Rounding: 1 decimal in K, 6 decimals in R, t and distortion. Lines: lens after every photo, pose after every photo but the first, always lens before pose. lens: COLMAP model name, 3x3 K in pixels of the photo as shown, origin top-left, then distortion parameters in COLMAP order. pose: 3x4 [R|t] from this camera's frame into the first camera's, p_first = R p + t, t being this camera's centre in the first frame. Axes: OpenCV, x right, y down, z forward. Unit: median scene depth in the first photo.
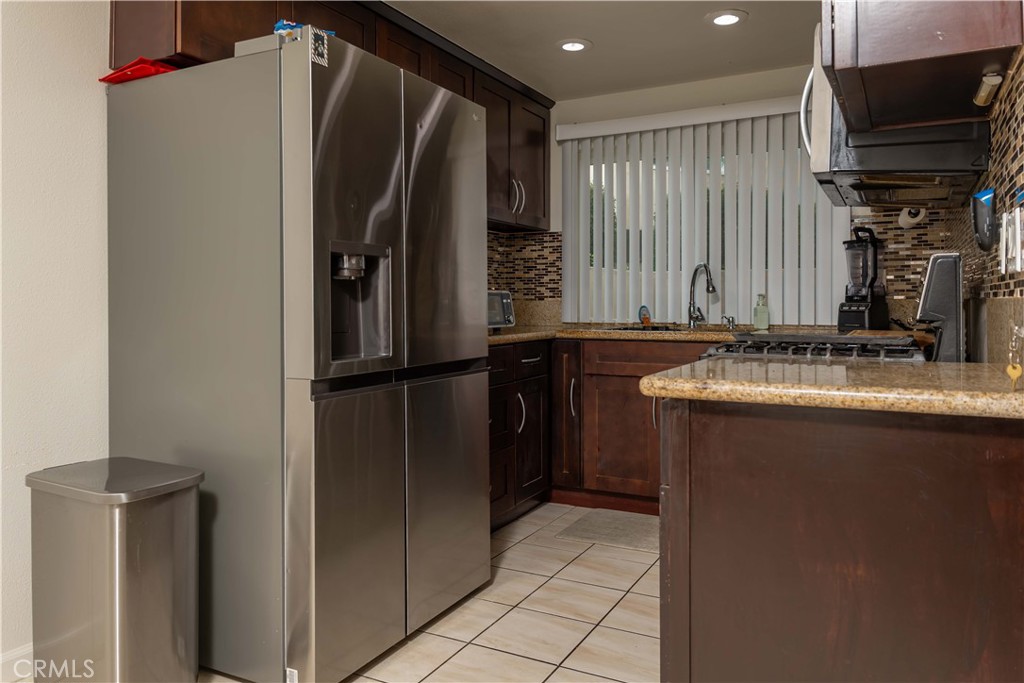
lens RADIAL K [[718.8, 0, 526.4], [0, 718.8, 310.8], [0, 0, 1]] dist [0.005906, -0.007236]
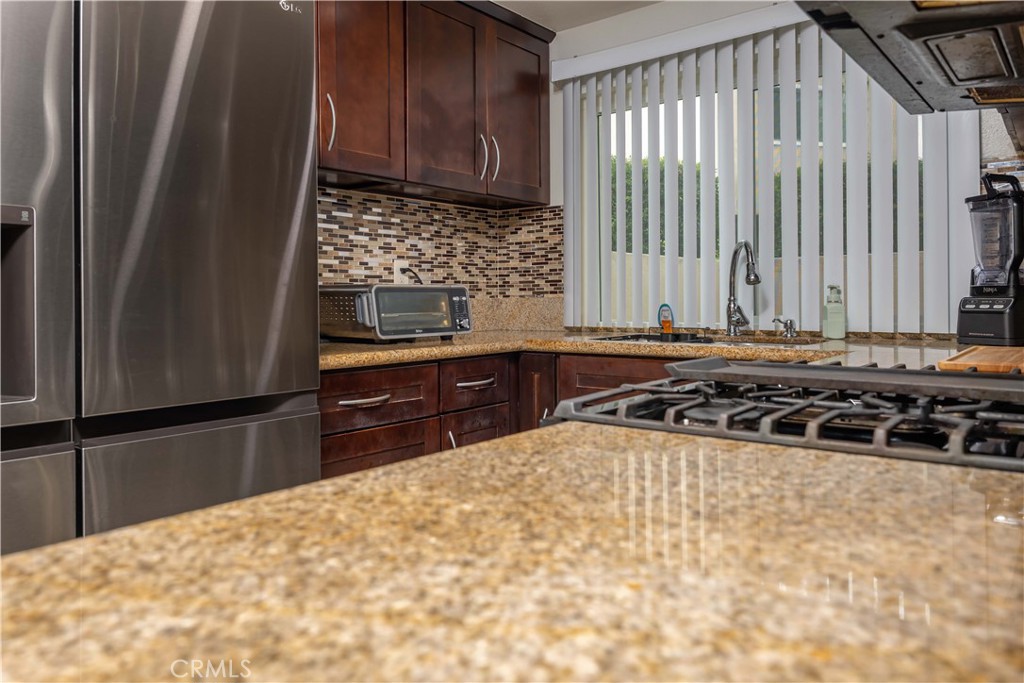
lens RADIAL K [[718.8, 0, 521.2], [0, 718.8, 302.5], [0, 0, 1]] dist [0.005906, -0.007236]
pose [[0.982460, -0.006433, -0.186364, 0.166799], [0.005178, 0.999961, -0.007219, -0.004328], [0.186403, 0.006128, 0.982454, 0.298703]]
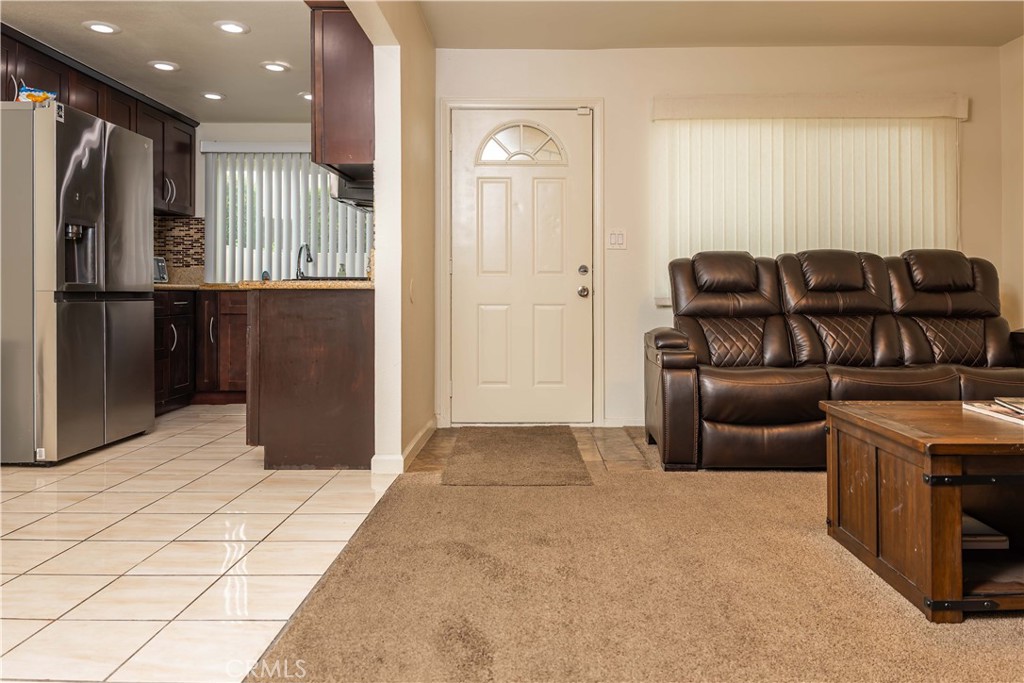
lens RADIAL K [[718.8, 0, 531.5], [0, 718.8, 295.2], [0, 0, 1]] dist [0.005906, -0.007236]
pose [[0.890202, 0.004530, 0.455544, -0.023996], [0.000406, 0.999942, -0.010737, 0.062568], [-0.455566, 0.009744, 0.890149, -0.595909]]
